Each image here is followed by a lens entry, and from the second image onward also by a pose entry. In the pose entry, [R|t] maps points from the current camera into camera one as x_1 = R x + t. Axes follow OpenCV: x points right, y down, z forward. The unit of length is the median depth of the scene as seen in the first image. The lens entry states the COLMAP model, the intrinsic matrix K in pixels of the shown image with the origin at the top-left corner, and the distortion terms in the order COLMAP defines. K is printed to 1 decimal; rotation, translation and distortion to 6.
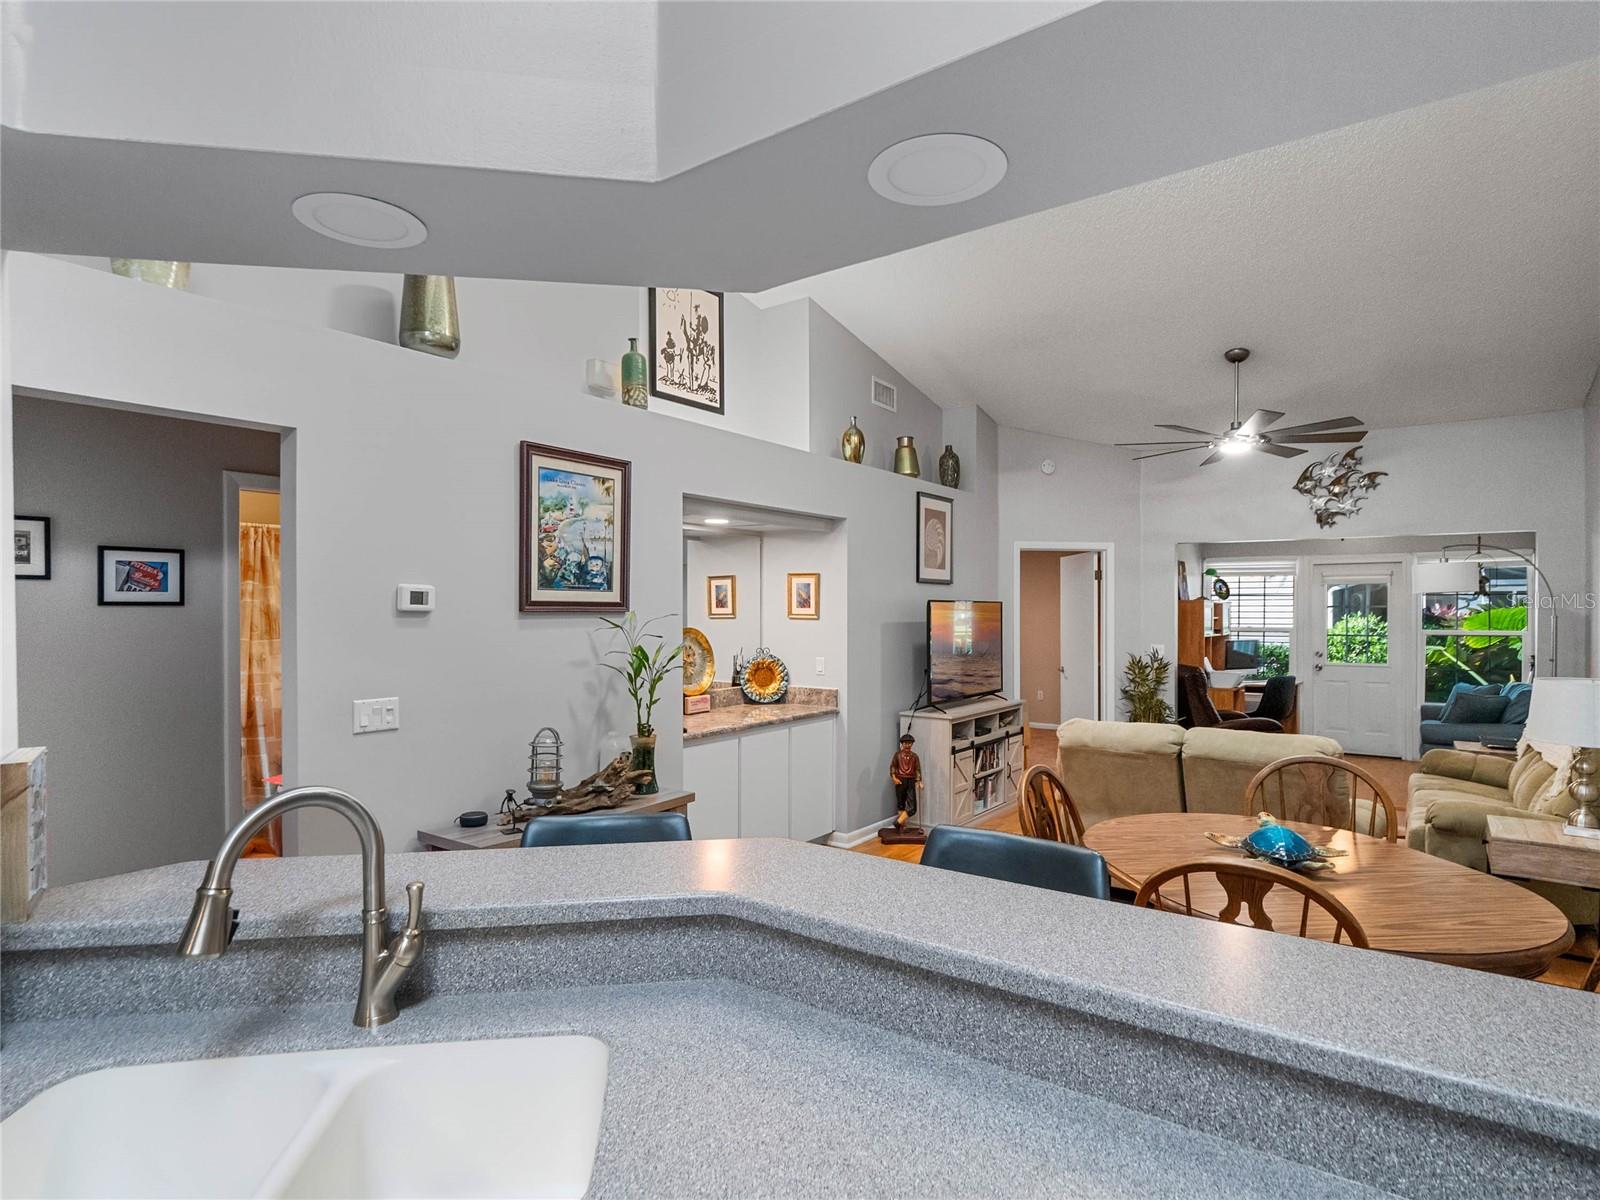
lens RADIAL K [[852.6, 0, 796.4], [0, 852.6, 617.7], [0, 0, 1]] dist [-0.005172, -0.003608]
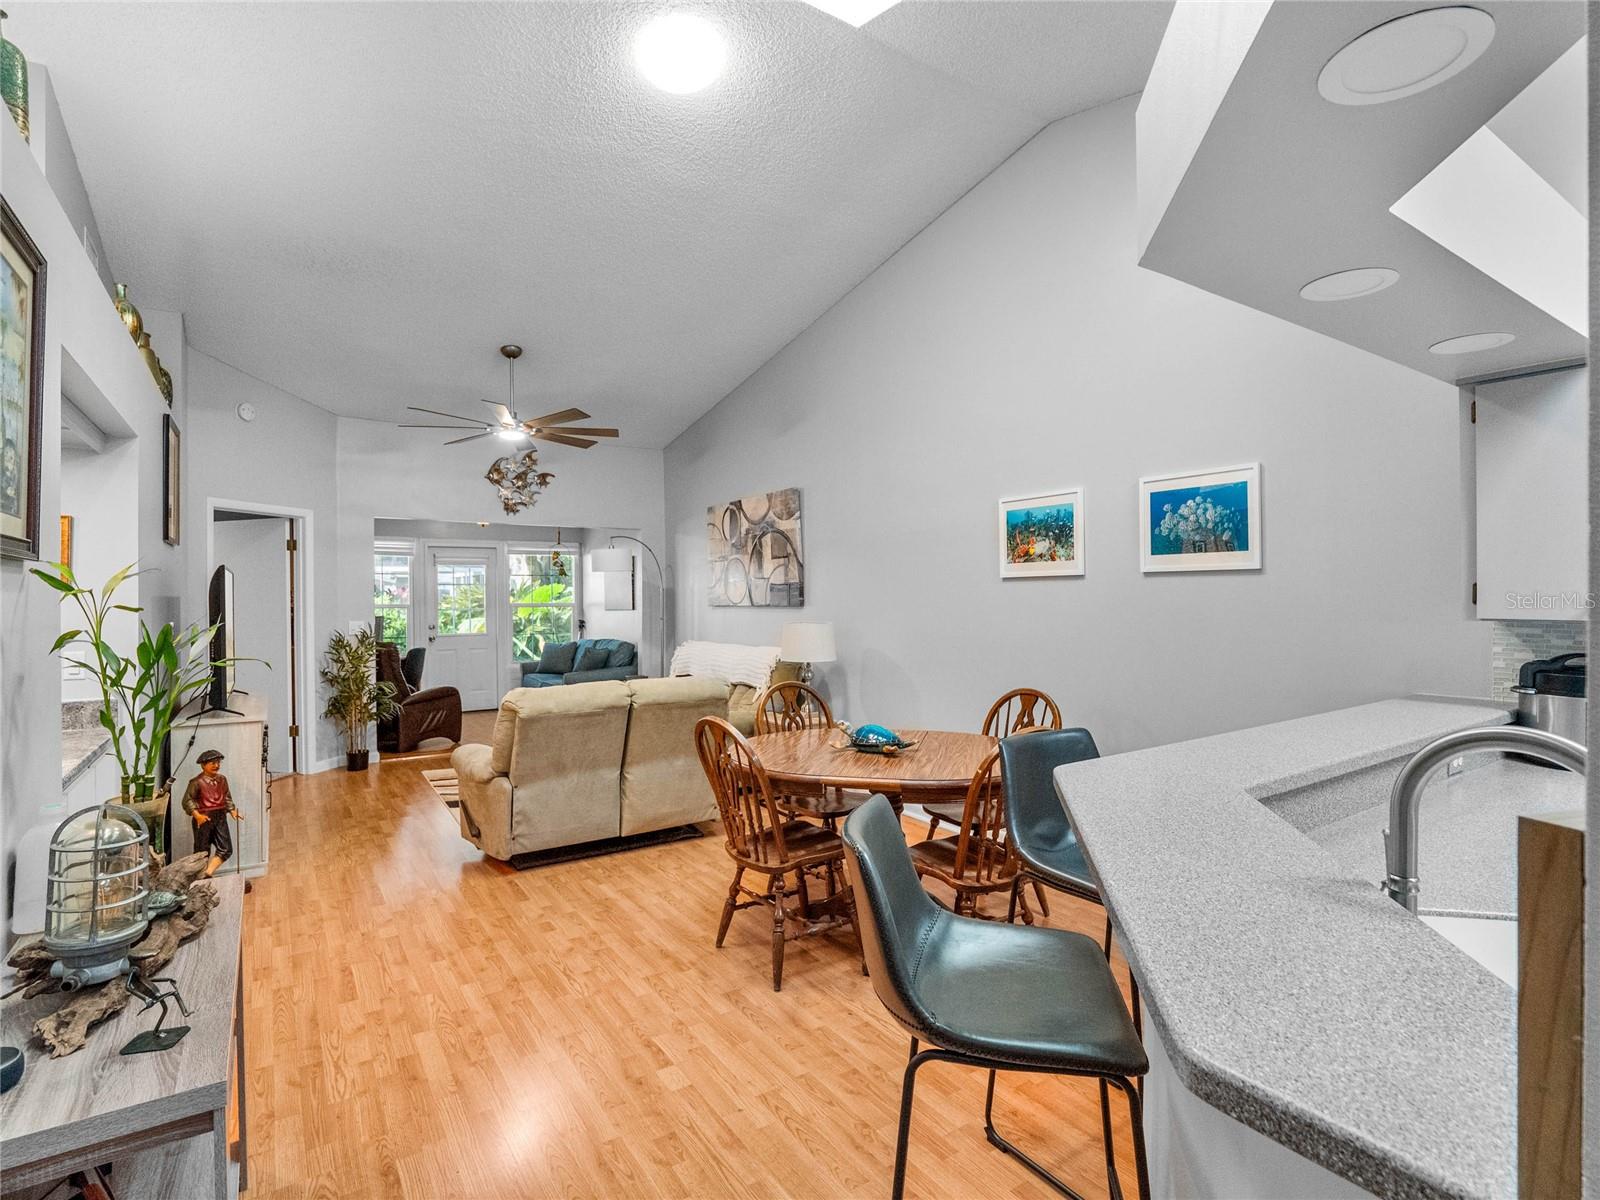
lens RADIAL K [[801.4, 0, 803.3], [0, 801.4, 596.5], [0, 0, 1]] dist [-0.004954, -0.005310]
pose [[0.342763, -0.007579, 0.939391, -0.298985], [0.014952, 0.999885, 0.002611, 0.010972], [-0.939303, 0.013151, 0.342837, 0.265514]]
